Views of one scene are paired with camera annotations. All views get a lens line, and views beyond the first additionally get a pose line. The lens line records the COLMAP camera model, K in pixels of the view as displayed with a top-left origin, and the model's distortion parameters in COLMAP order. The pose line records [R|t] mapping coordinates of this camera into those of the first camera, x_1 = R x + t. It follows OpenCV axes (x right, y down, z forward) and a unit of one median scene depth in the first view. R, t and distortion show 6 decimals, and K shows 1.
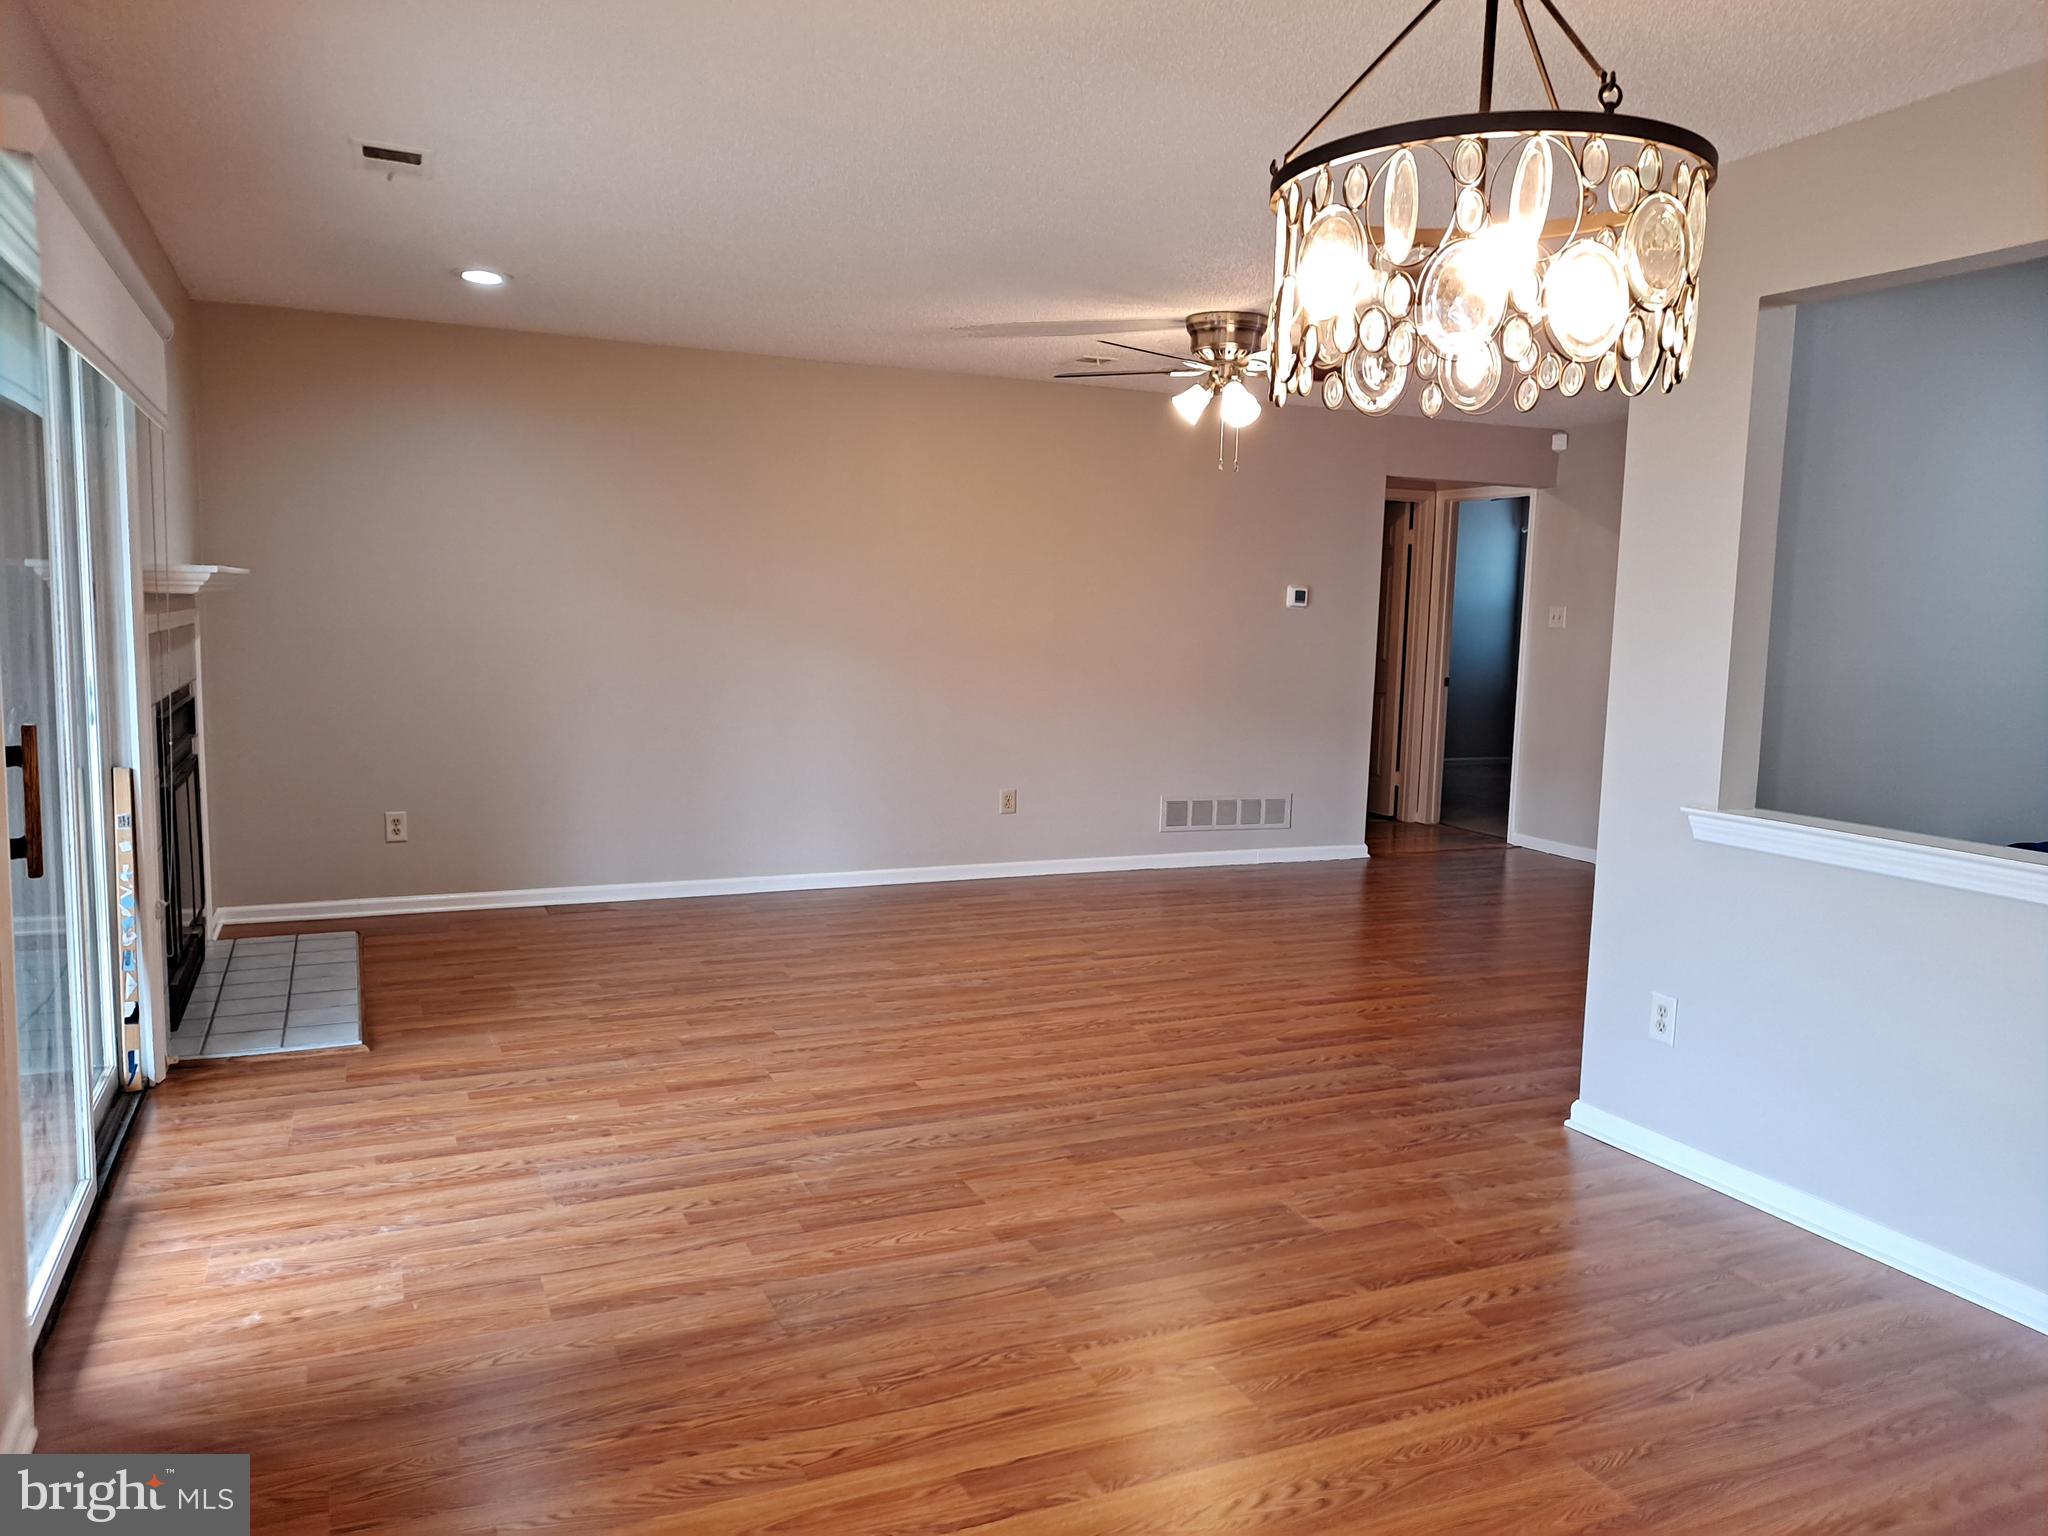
lens RADIAL K [[1522.6, 0, 1049.6], [0, 1522.6, 772.2], [0, 0, 1]] dist [0.056074, -0.087457]
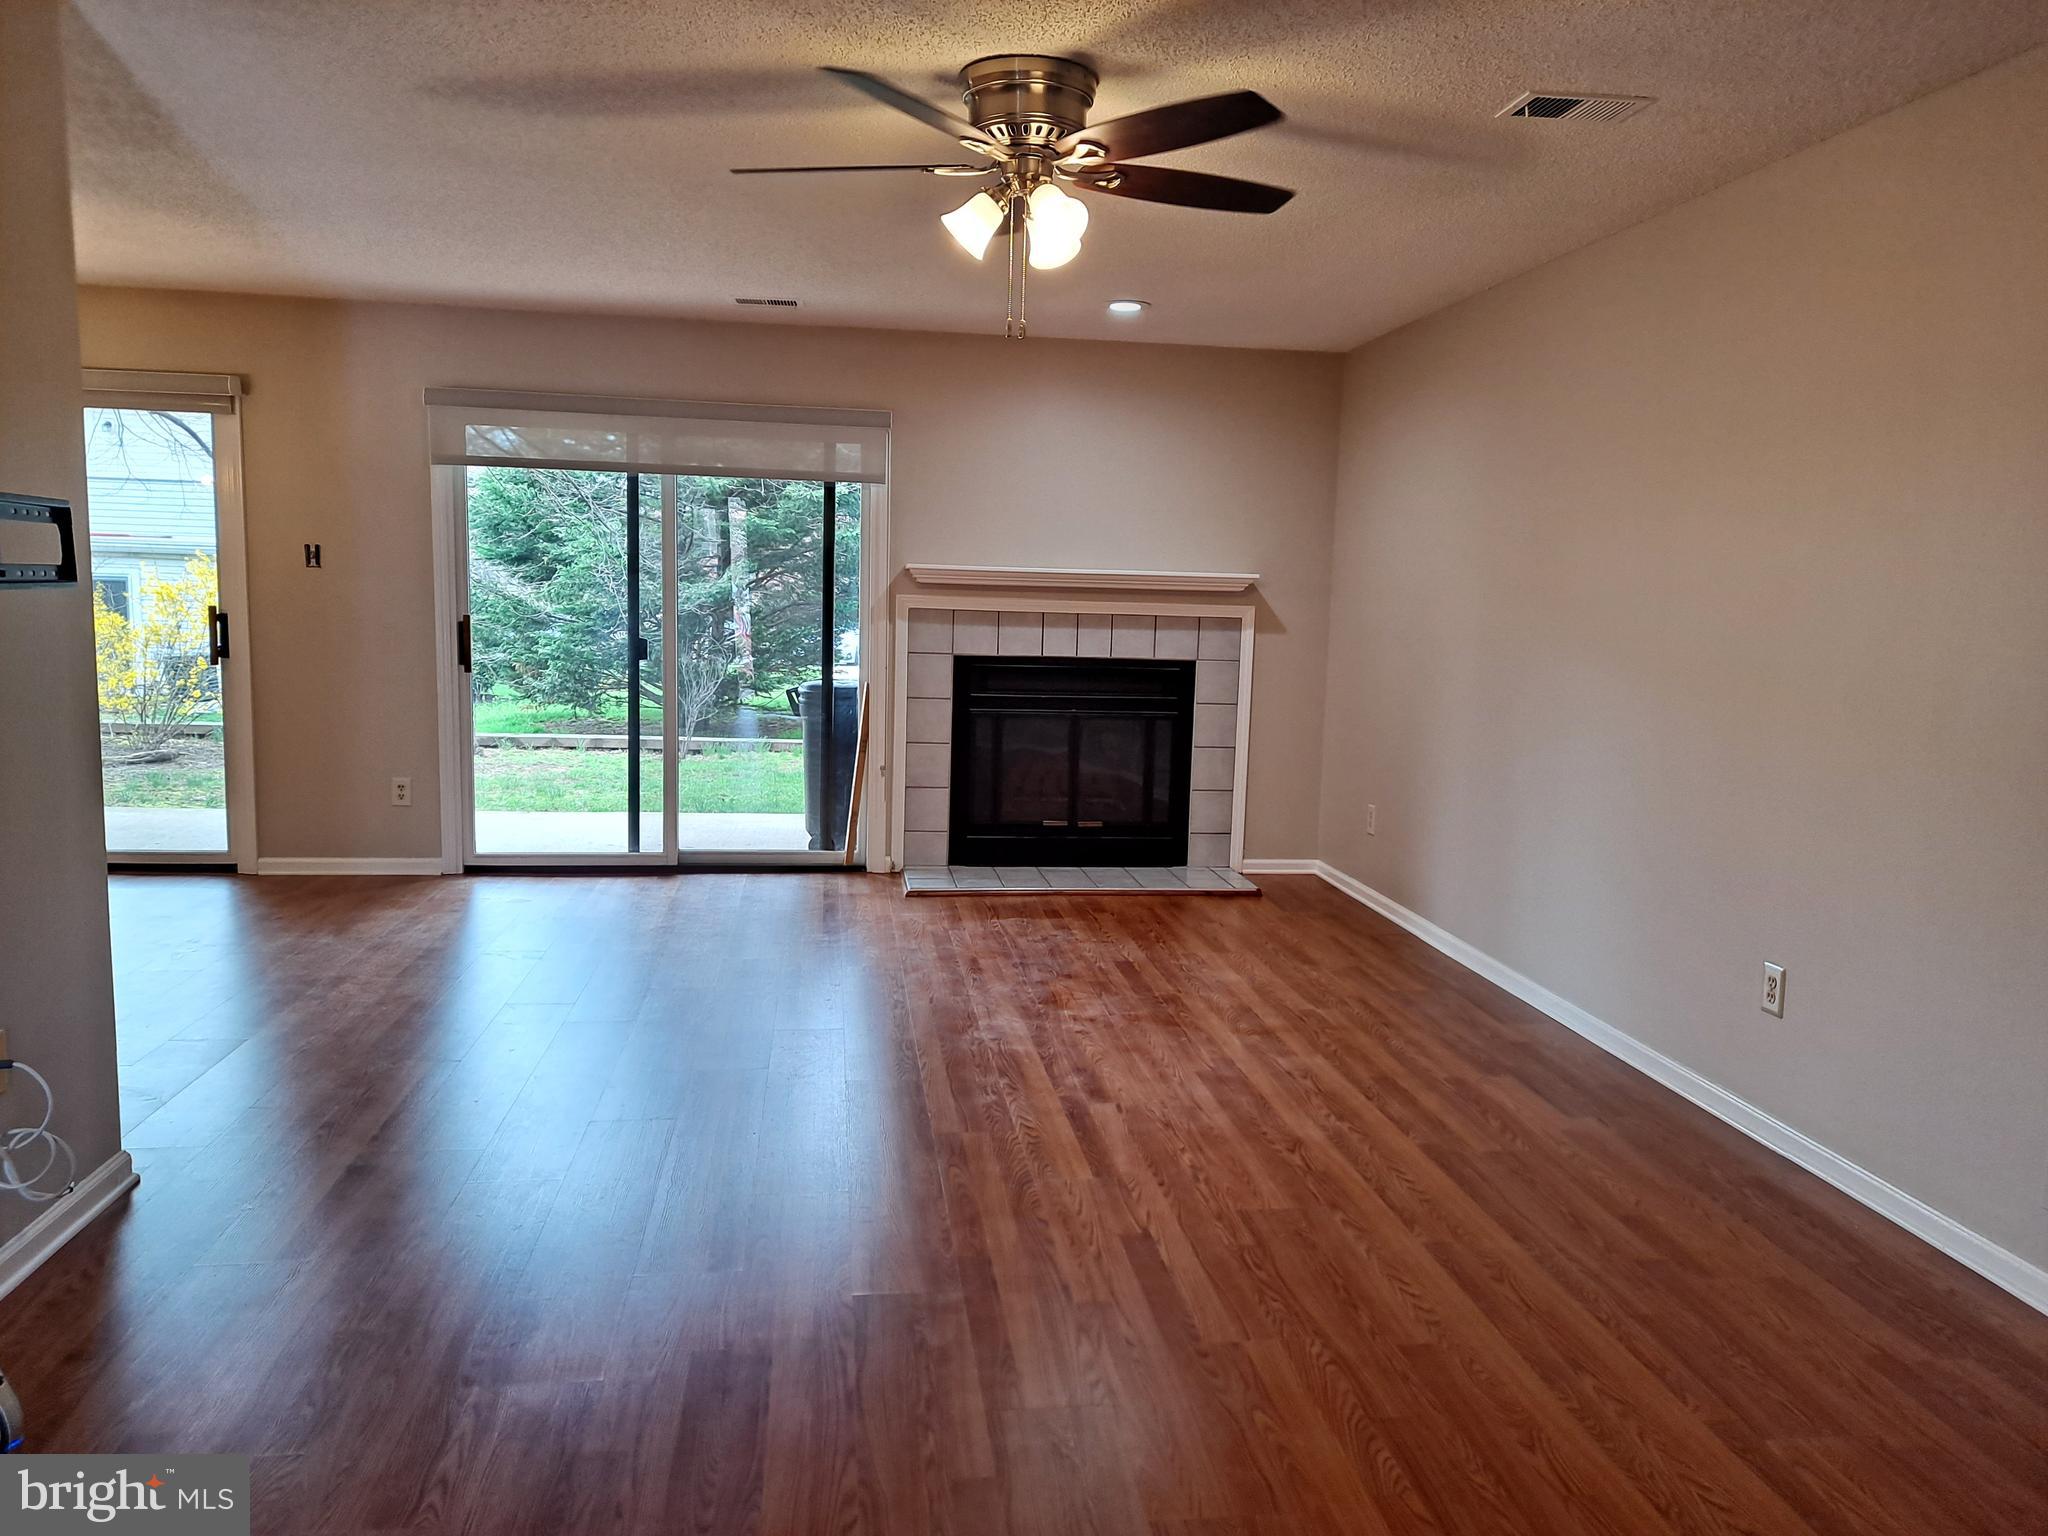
lens RADIAL K [[1522.6, 0, 1049.6], [0, 1522.6, 772.2], [0, 0, 1]] dist [0.056074, -0.087457]
pose [[-0.292397, 0.081540, -0.952814, 0.695820], [-0.142751, 0.981473, 0.127799, -0.109634], [0.945582, 0.173383, -0.275340, 1.211301]]
